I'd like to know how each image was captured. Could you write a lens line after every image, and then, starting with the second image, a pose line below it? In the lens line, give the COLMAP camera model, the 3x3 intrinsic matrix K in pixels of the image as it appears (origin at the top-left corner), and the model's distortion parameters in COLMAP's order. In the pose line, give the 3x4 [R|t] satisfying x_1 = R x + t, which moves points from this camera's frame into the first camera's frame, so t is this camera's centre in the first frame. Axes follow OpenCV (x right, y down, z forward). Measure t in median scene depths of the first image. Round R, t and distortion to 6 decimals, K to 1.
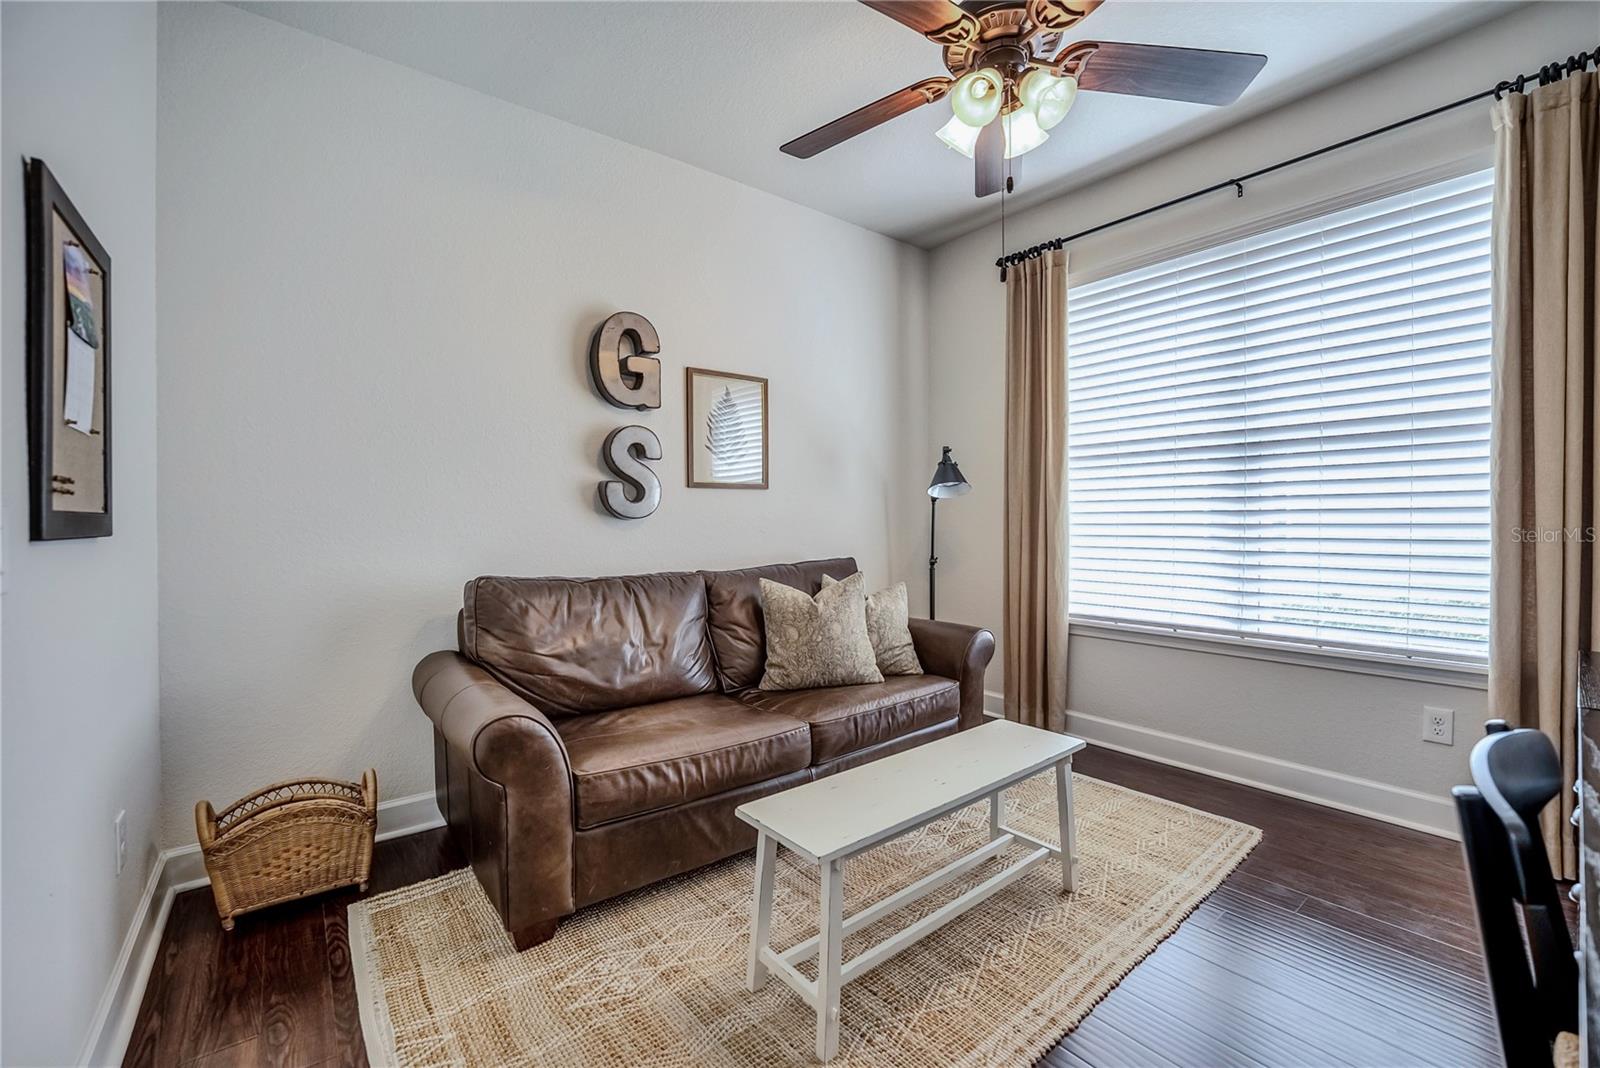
lens RADIAL K [[672.9, 0, 806.3], [0, 672.9, 528.7], [0, 0, 1]] dist [-0.025845, 0.003819]
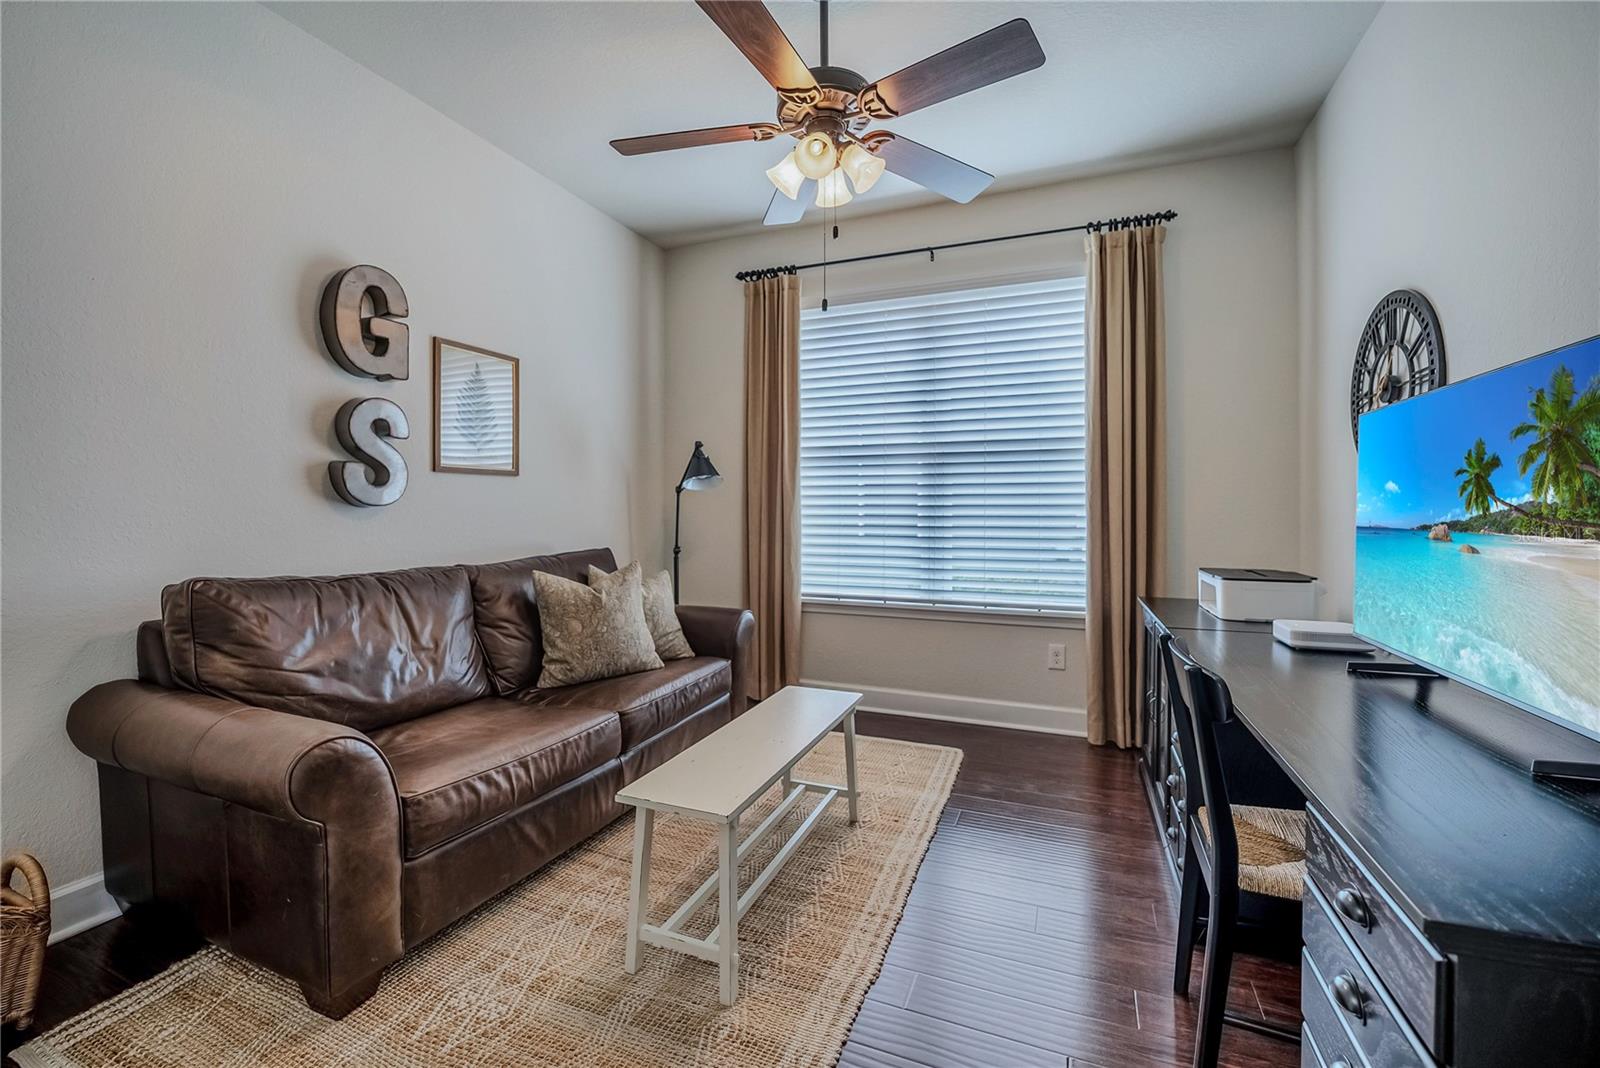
lens RADIAL K [[687.5, 0, 794.2], [0, 687.5, 506.9], [0, 0, 1]] dist [-0.028327, 0.005028]
pose [[0.872894, 0.011060, 0.487785, -0.281664], [-0.001437, 0.999797, -0.020098, 0.003644], [-0.487908, 0.016842, 0.872732, -0.026701]]
